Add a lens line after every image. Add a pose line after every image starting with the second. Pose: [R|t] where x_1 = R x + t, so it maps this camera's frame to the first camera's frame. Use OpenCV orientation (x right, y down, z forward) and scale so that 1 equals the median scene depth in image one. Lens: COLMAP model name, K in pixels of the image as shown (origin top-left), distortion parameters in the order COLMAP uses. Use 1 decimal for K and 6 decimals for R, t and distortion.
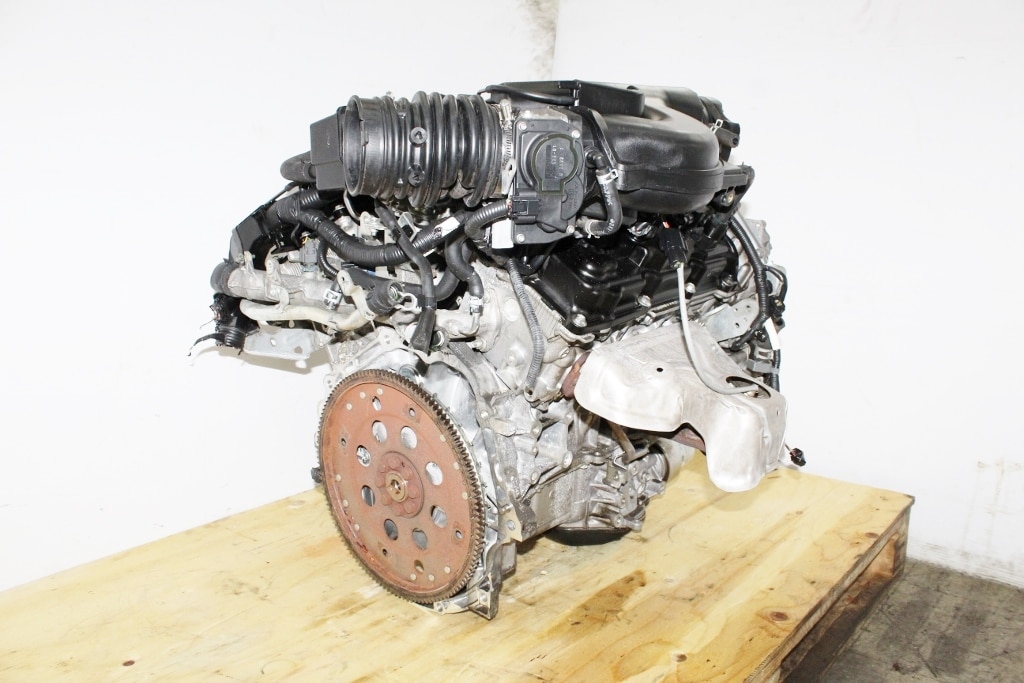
lens RADIAL K [[864.4, 0, 508.6], [0, 864.4, 332.9], [0, 0, 1]] dist [-0.120032, 0.098449]
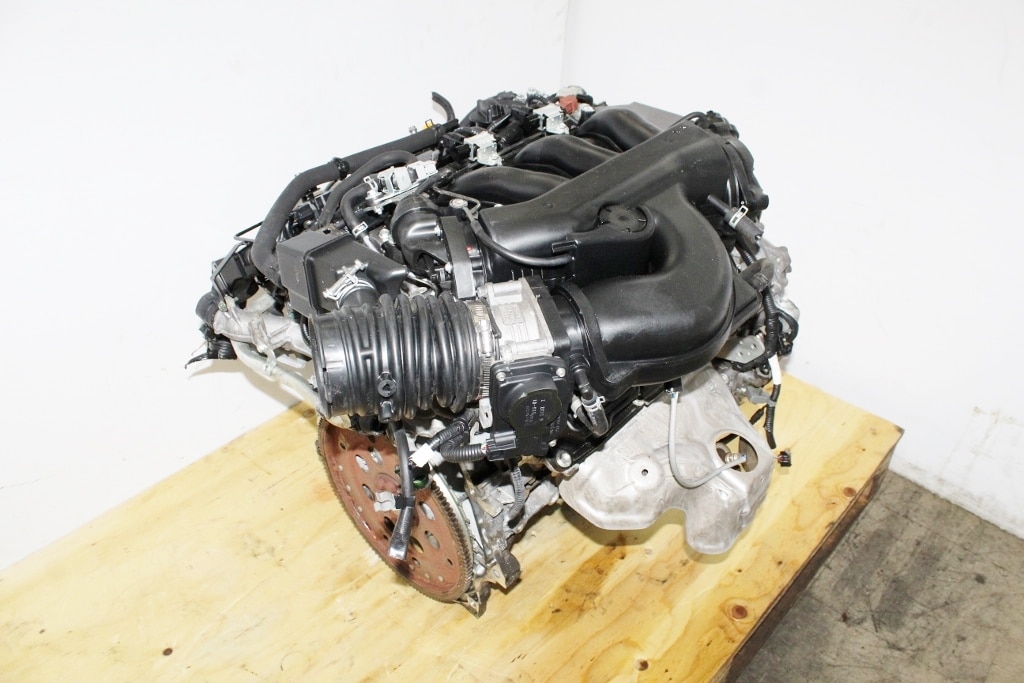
lens RADIAL K [[864.4, 0, 511.6], [0, 864.4, 344.1], [0, 0, 1]] dist [-0.120032, 0.098449]
pose [[0.998970, 0.036523, -0.026916, 0.035568], [-0.021122, 0.899432, 0.436549, -0.440720], [0.040153, -0.435531, 0.899278, 0.131088]]
